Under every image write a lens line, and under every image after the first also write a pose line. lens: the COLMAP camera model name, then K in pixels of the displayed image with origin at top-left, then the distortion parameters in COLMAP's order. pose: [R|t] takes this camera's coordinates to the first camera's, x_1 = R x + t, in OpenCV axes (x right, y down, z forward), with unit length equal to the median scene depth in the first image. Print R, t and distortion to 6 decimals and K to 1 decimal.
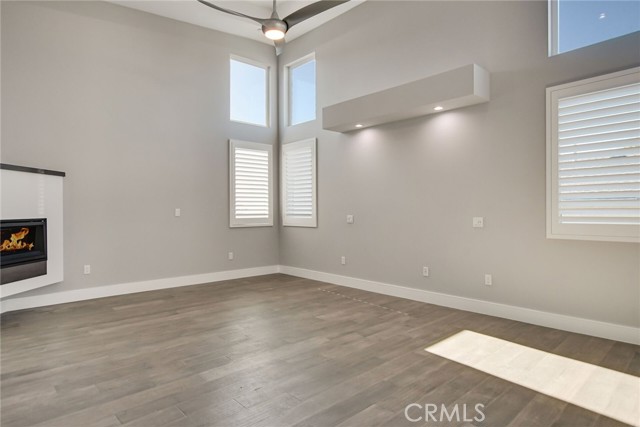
lens RADIAL K [[373.9, 0, 323.5], [0, 373.9, 211.3], [0, 0, 1]] dist [-0.016943, -0.000449]
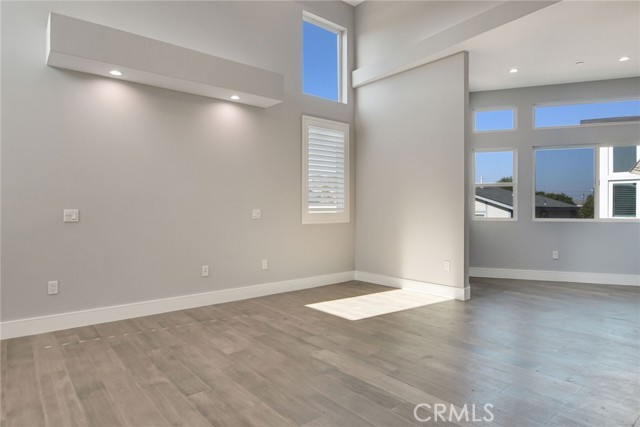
lens RADIAL K [[373.9, 0, 325.7], [0, 373.9, 213.3], [0, 0, 1]] dist [-0.016943, -0.000449]
pose [[0.055205, -0.021623, 0.998241, -0.725985], [-0.004198, 0.999752, 0.021888, 0.002862], [-0.998466, -0.005399, 0.055100, 0.802979]]
